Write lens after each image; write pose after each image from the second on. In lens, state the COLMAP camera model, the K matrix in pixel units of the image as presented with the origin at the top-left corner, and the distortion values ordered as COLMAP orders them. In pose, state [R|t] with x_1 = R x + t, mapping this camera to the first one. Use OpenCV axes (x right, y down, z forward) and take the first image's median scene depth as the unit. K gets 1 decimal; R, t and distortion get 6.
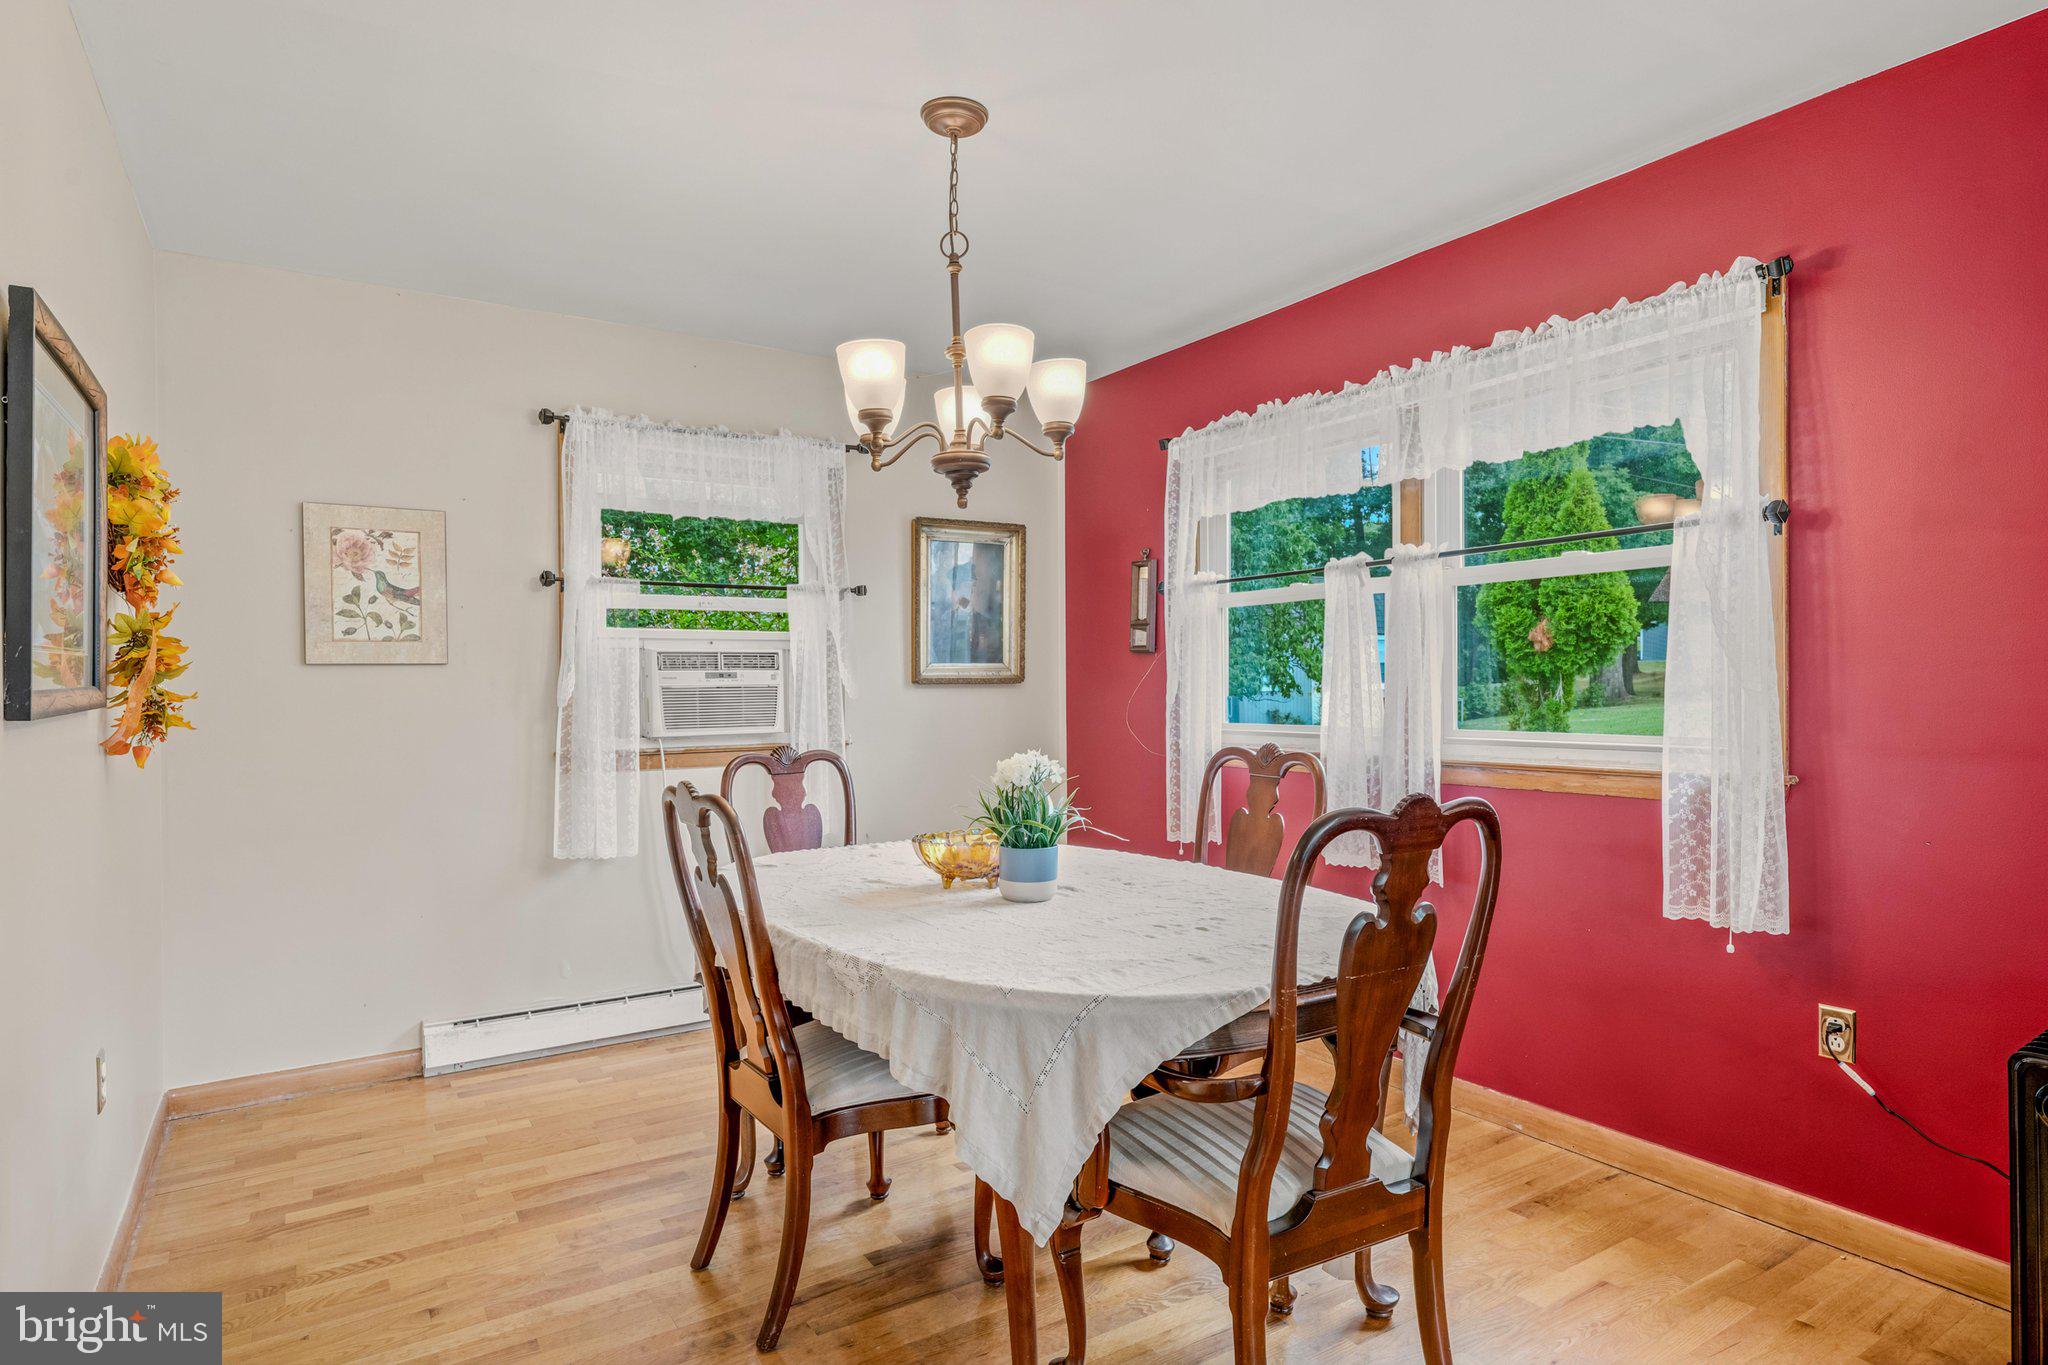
lens RADIAL K [[1105.9, 0, 1026.0], [0, 1105.9, 682.9], [0, 0, 1]] dist [0.001017, -0.000248]
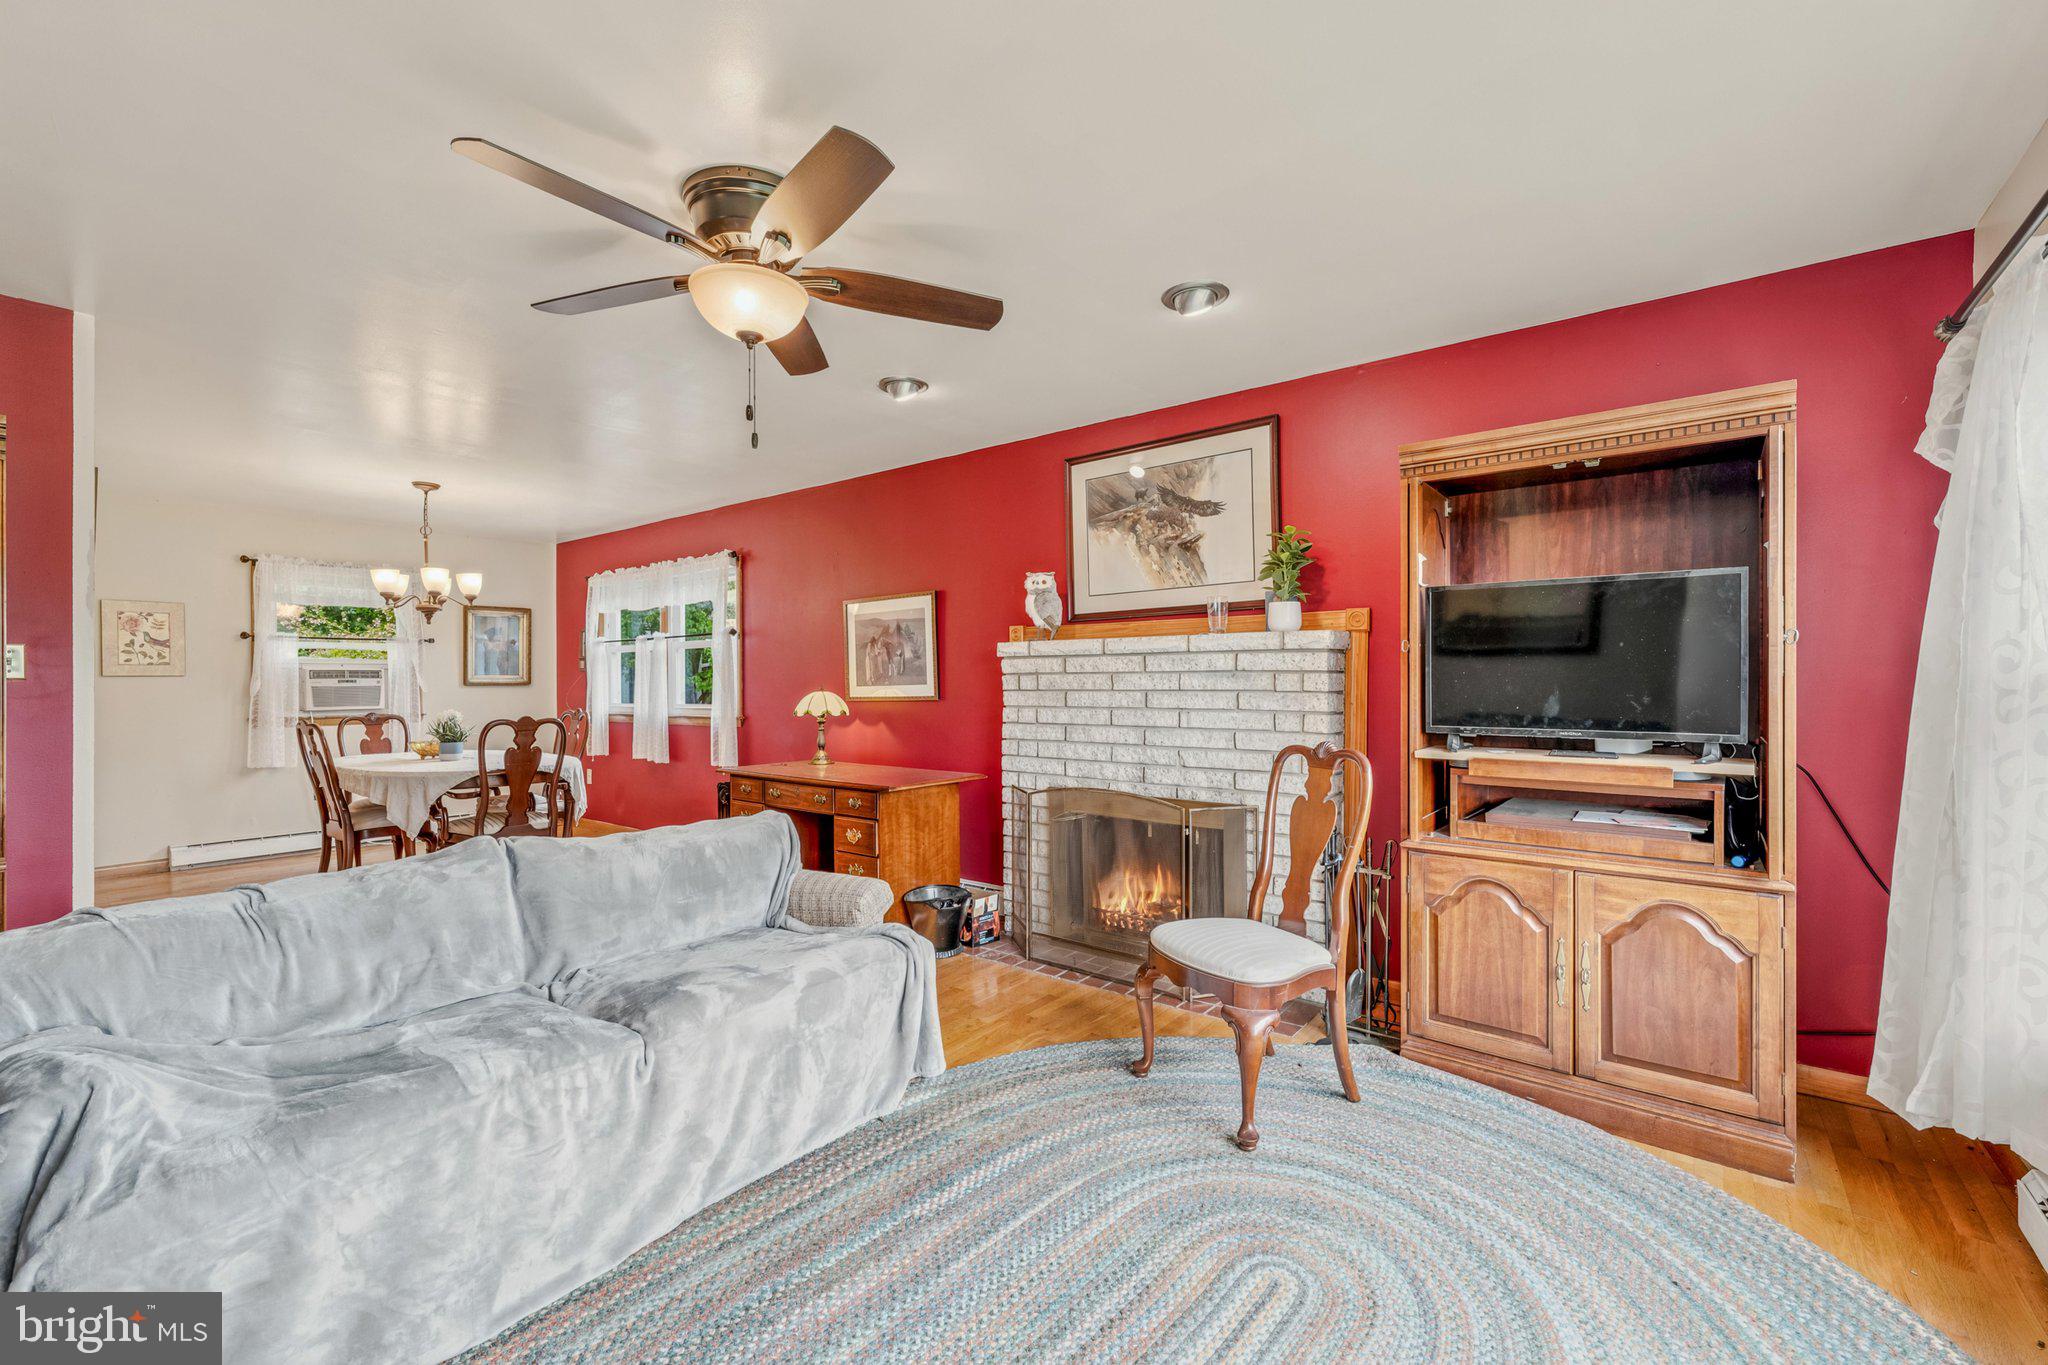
lens RADIAL K [[863.0, 0, 1023.2], [0, 863.0, 681.3], [0, 0, 1]] dist [0.004043, 0.000385]
pose [[0.947005, 0.005112, 0.321179, 0.464626], [-0.004800, 0.999987, -0.001764, -0.011263], [-0.321184, 0.000129, 0.947017, -1.090957]]
